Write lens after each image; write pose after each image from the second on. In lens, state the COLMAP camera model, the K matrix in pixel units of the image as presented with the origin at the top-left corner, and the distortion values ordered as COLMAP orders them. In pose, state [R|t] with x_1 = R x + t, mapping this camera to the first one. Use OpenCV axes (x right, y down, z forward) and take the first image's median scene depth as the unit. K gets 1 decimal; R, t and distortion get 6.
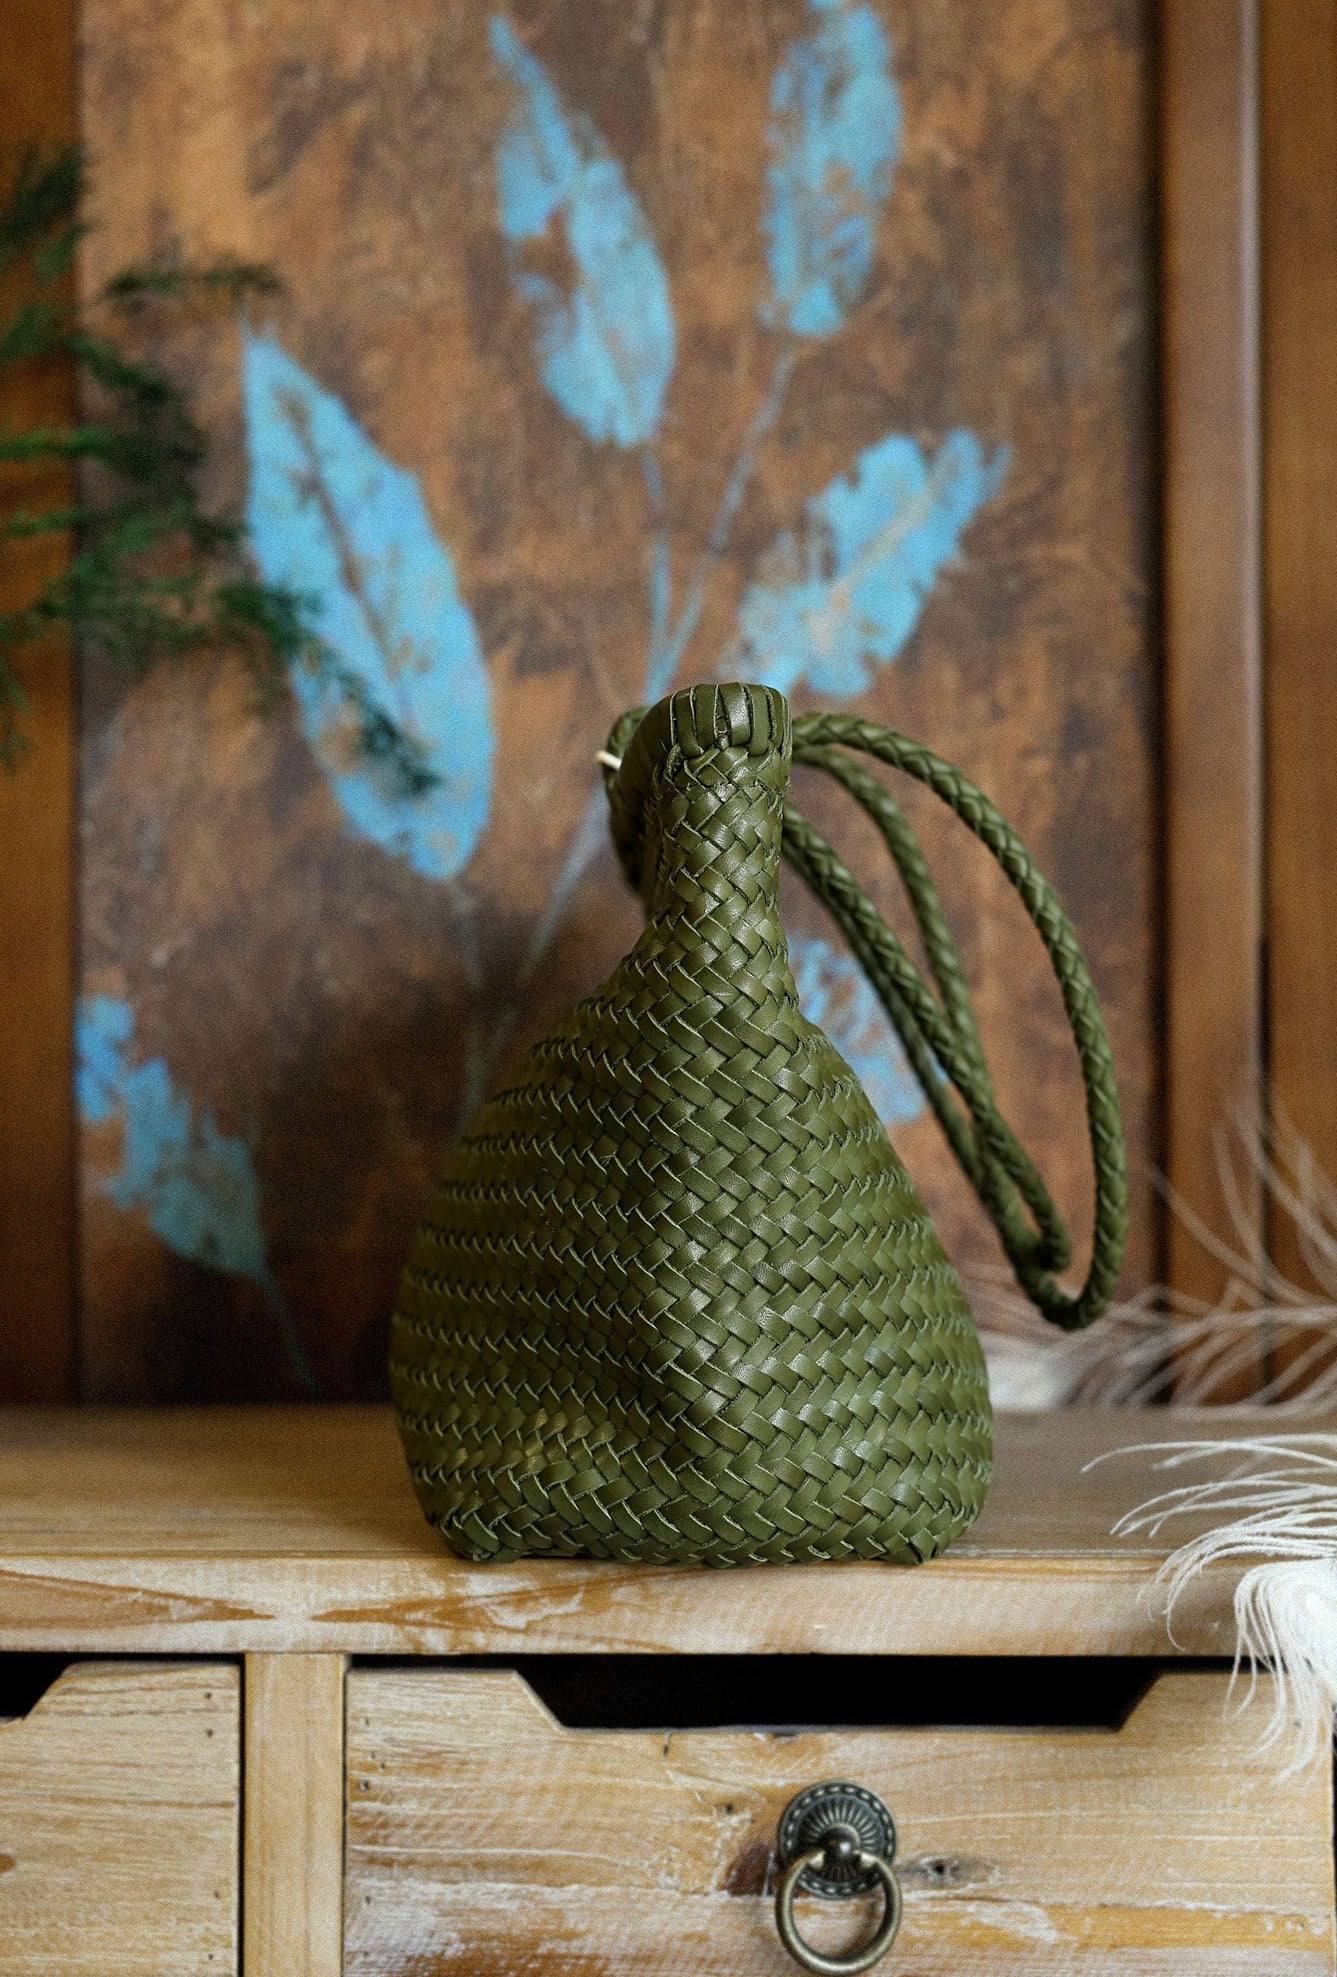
lens RADIAL K [[3143.9, 0, 671.4], [0, 3143.9, 940.7], [0, 0, 1]] dist [-0.011401, 0.000000]
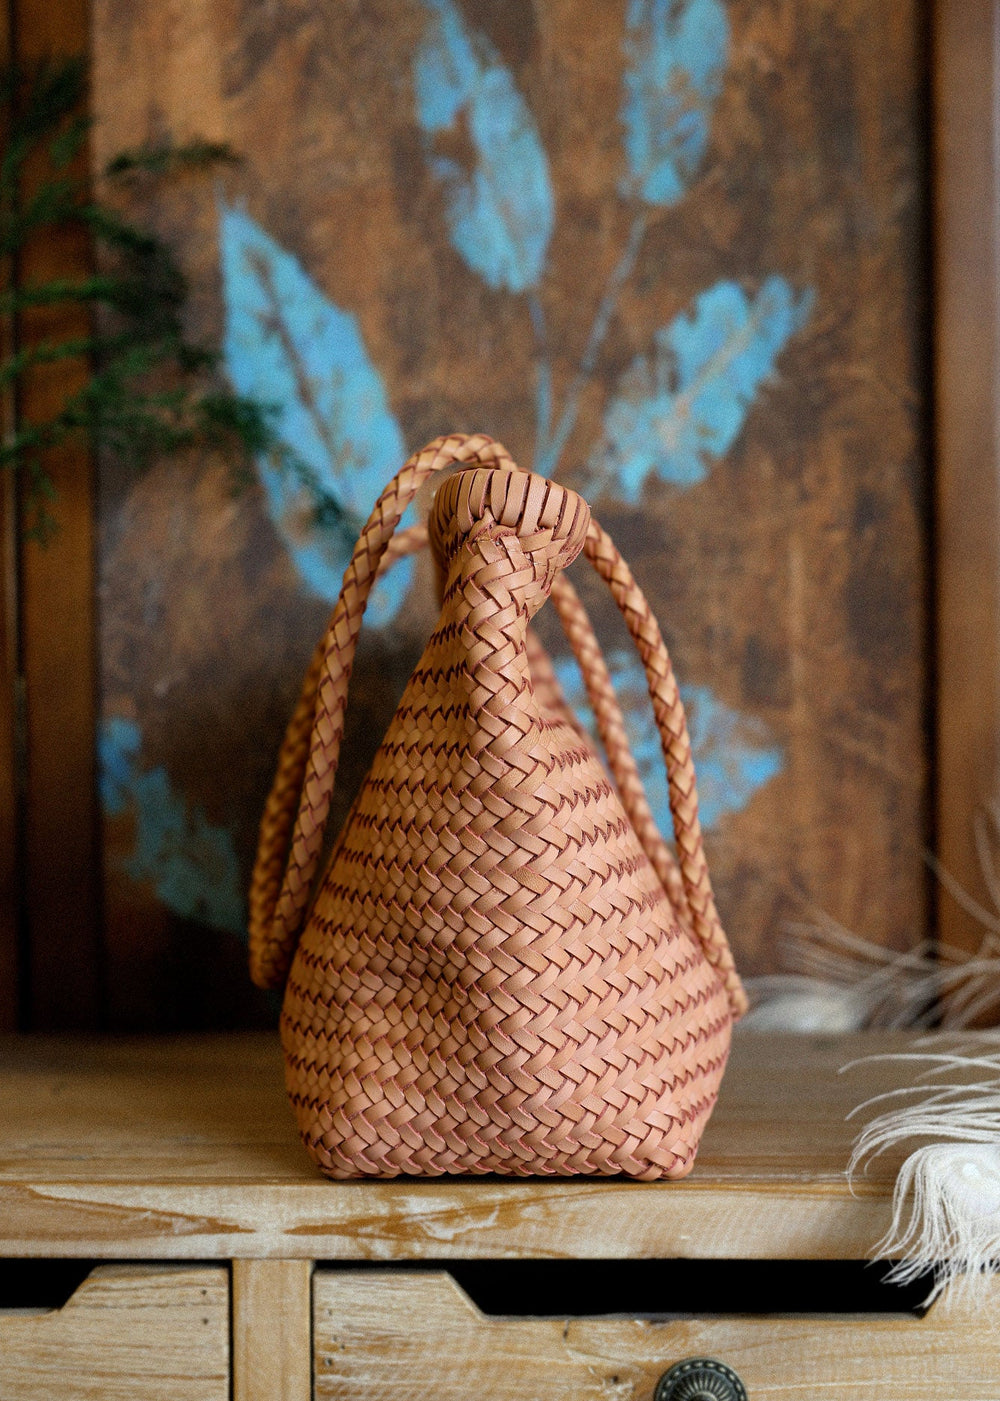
lens RADIAL K [[2265.8, 0, 507.0], [0, 2265.8, 701.7], [0, 0, 1]] dist [-0.002630, 0.000000]
pose [[0.999922, -0.006227, -0.010872, -0.009468], [0.006564, 0.999492, 0.031173, -0.018315], [0.010673, -0.031242, 0.999455, 0.065097]]
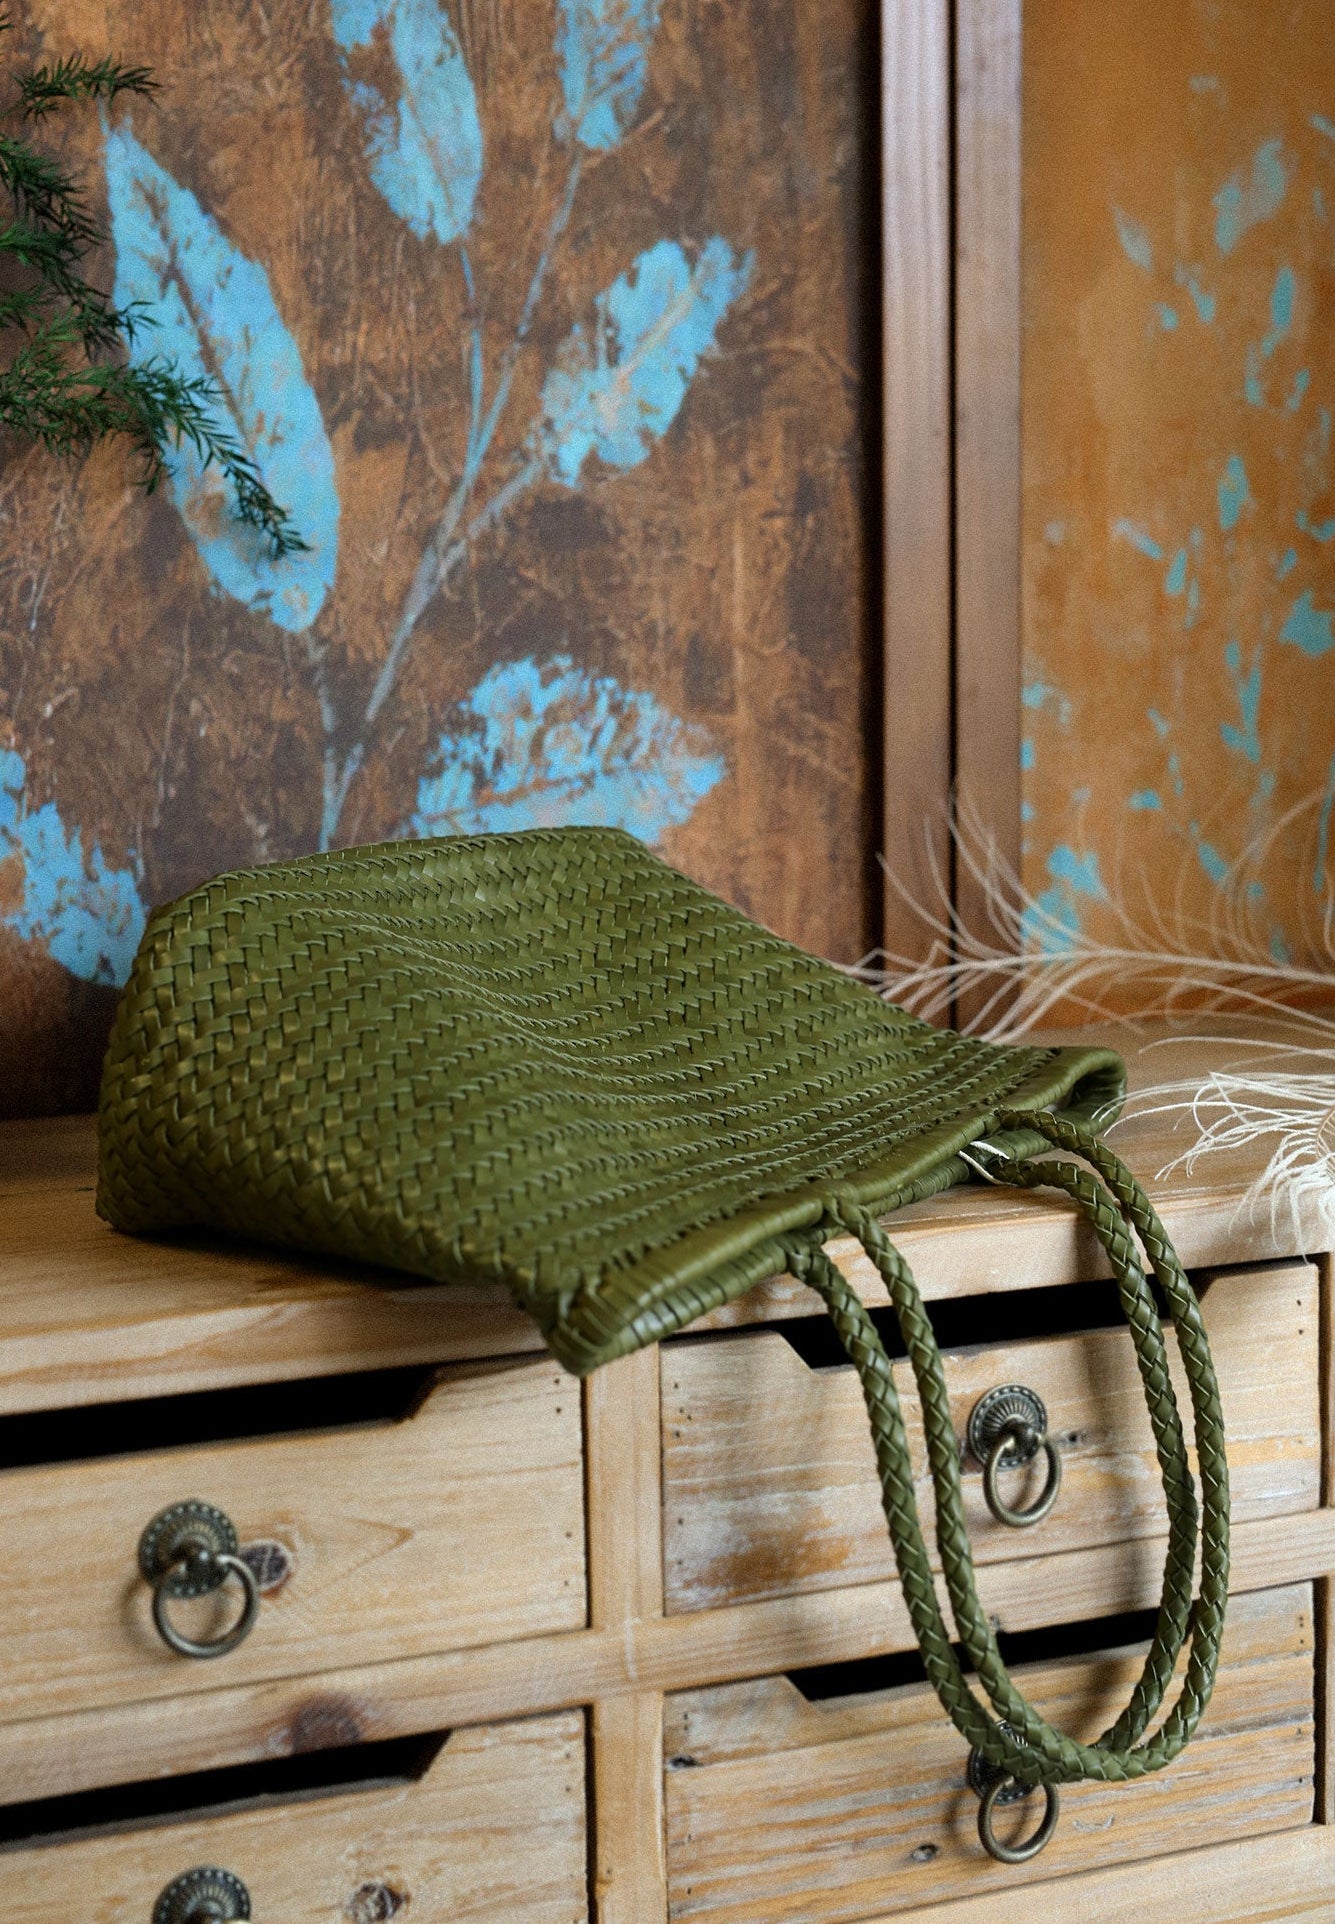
lens RADIAL K [[2952.0, 0, 674.6], [0, 2952.0, 942.9], [0, 0, 1]] dist [-0.020722, 0.000000]
pose [[0.917756, -0.066836, 0.391481, -0.382555], [0.004752, 0.987515, 0.157454, -0.077928], [-0.397117, -0.142644, 0.906615, -0.030206]]
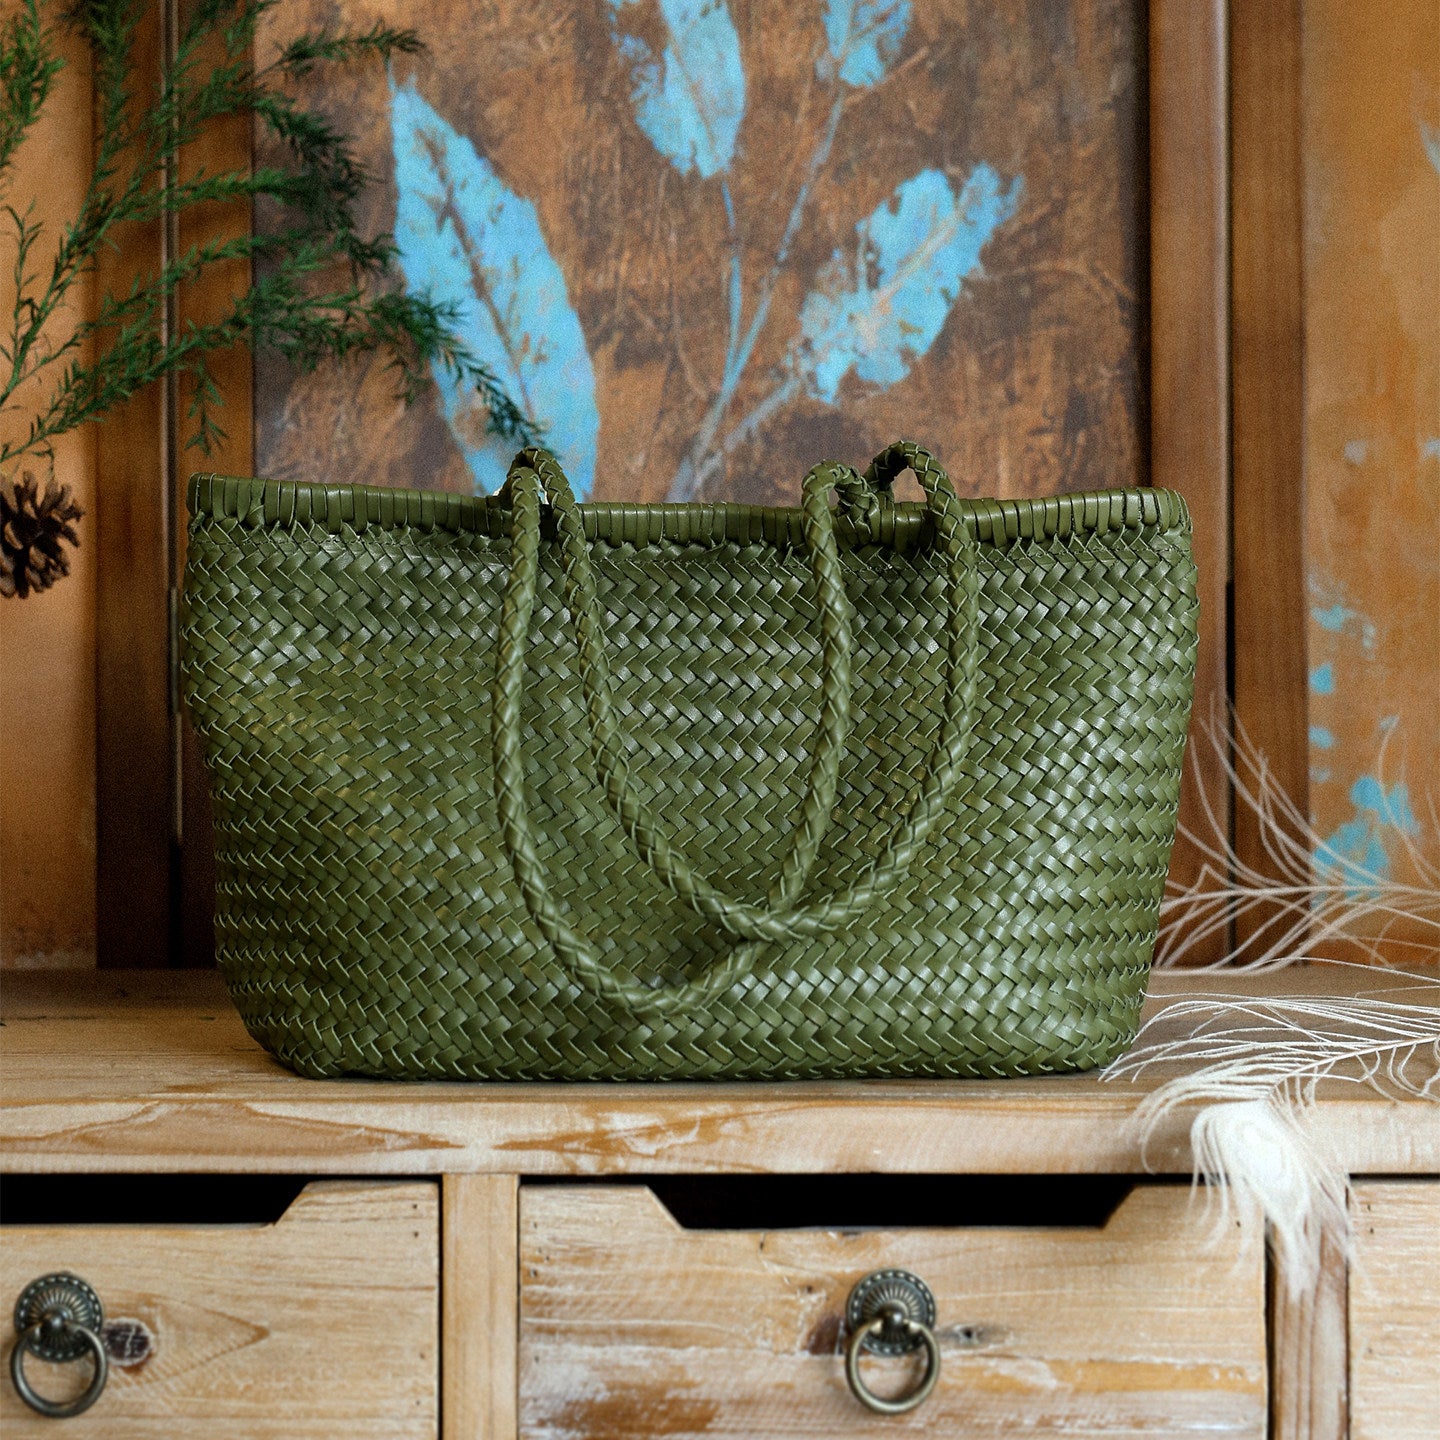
lens RADIAL K [[3119.4, 0, 719.8], [0, 3119.4, 536.4], [0, 0, 1]] dist [0.001616, 0.000000]
pose [[0.999949, -0.001969, 0.009955, -0.022231], [0.001699, 0.999632, 0.027076, -0.053378], [-0.010004, -0.027057, 0.999584, -0.212815]]
